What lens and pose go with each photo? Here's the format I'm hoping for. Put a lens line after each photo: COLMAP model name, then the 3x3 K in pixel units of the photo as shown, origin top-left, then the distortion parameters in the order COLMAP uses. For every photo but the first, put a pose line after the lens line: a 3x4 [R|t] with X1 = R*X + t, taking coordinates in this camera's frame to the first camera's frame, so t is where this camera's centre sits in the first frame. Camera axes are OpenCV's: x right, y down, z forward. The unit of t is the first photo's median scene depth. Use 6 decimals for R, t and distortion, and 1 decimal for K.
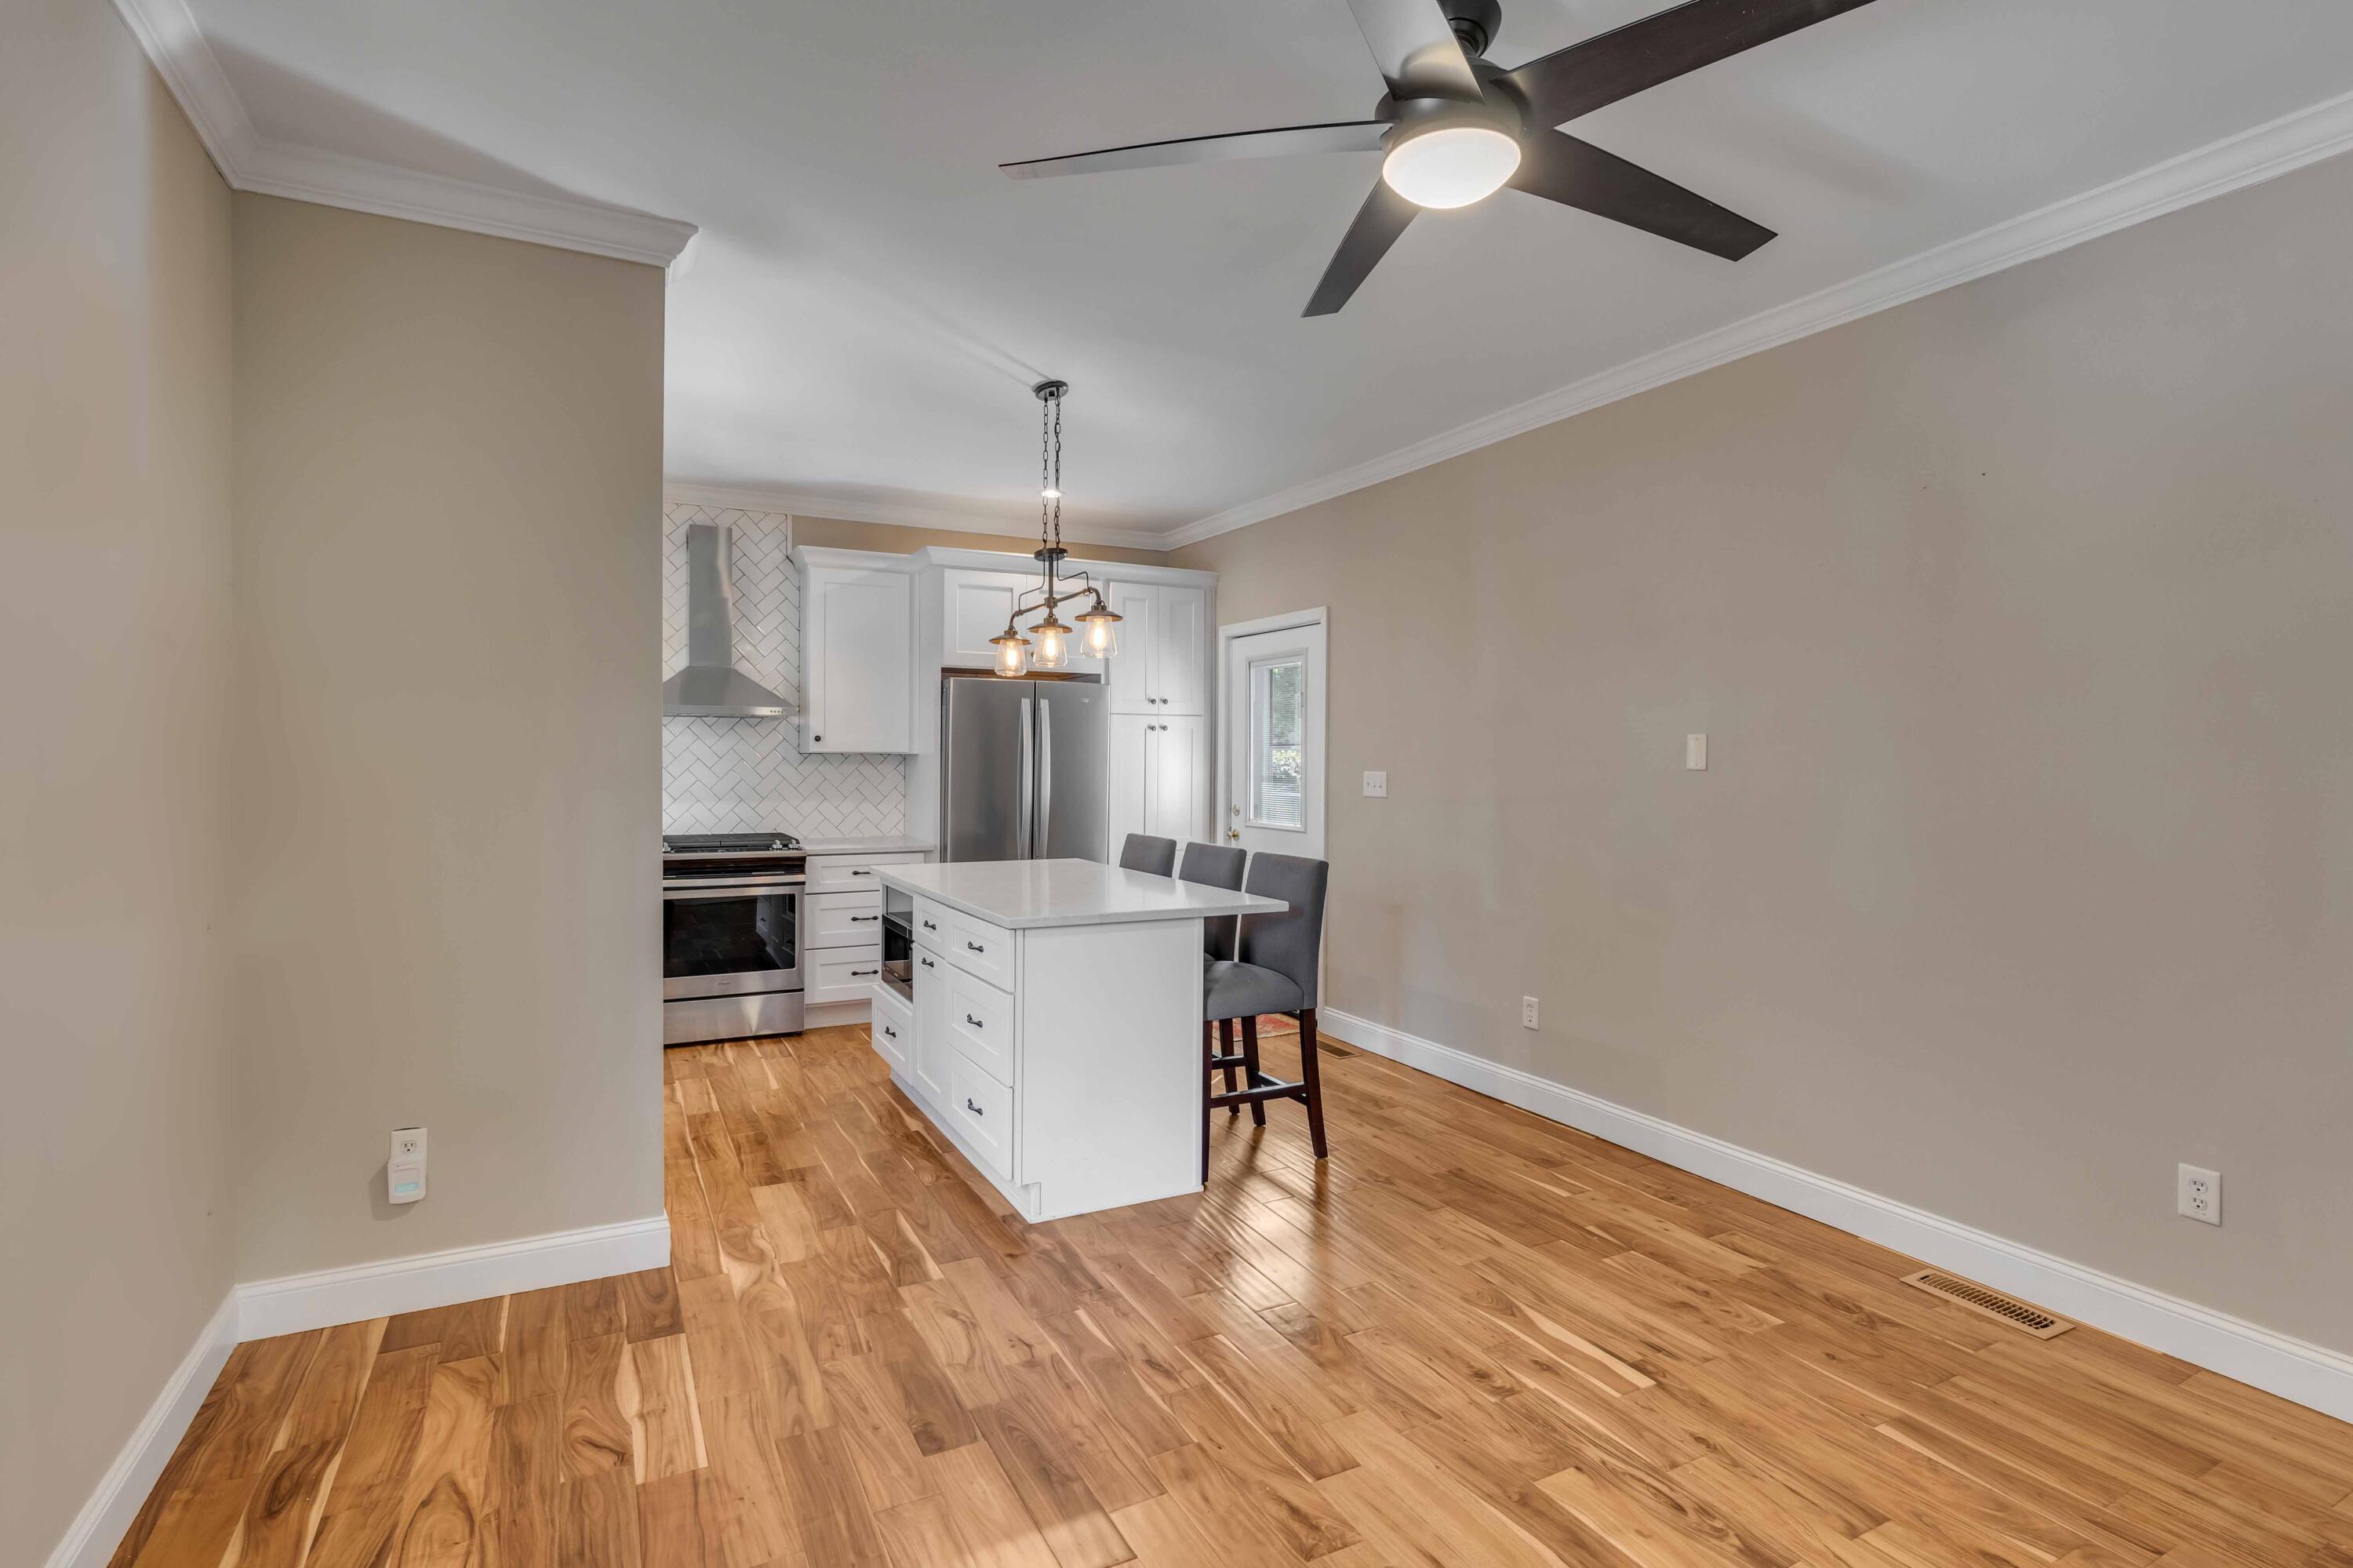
lens RADIAL K [[1150.3, 0, 1165.6], [0, 1150.3, 762.0], [0, 0, 1]] dist [-0.002997, 0.000166]
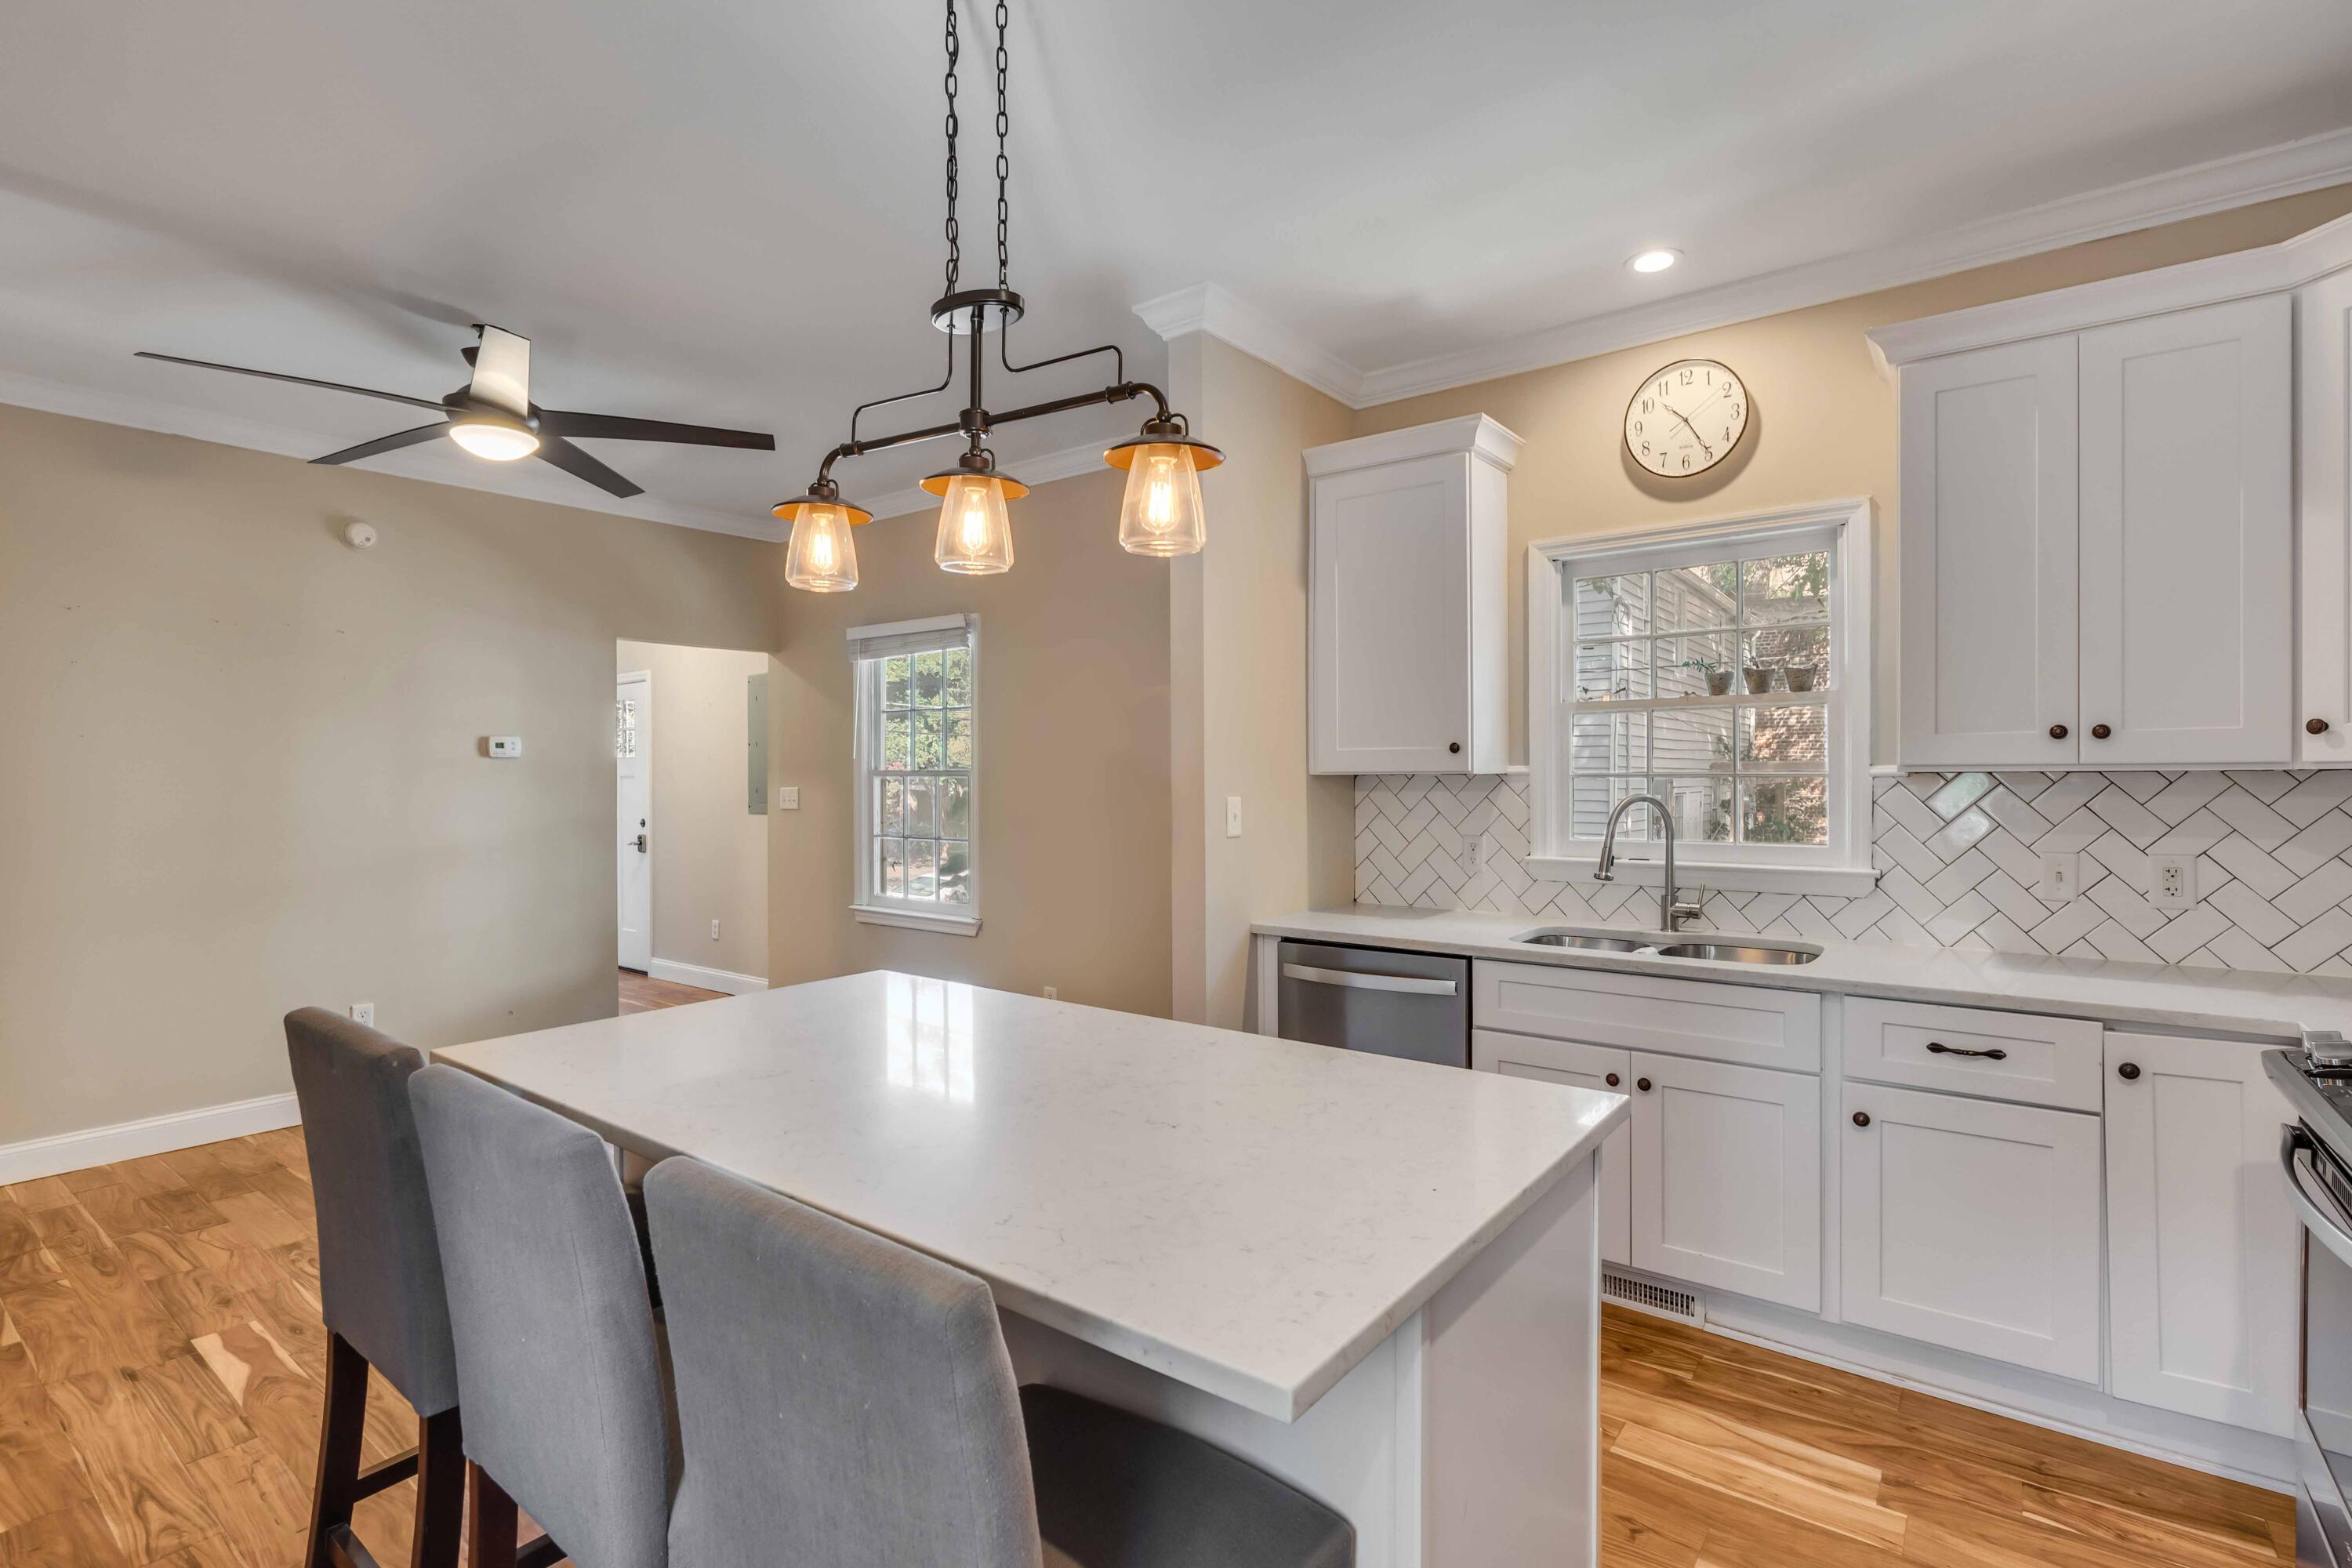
lens RADIAL K [[1080.0, 0, 1176.0], [0, 1080.0, 784.0], [0, 0, 1]] dist [0.000753, 0.000061]
pose [[-0.909982, -0.003837, -0.414631, -0.000035], [-0.006870, 0.999959, 0.005824, -0.003106], [0.414591, 0.008149, -0.909971, 1.227407]]
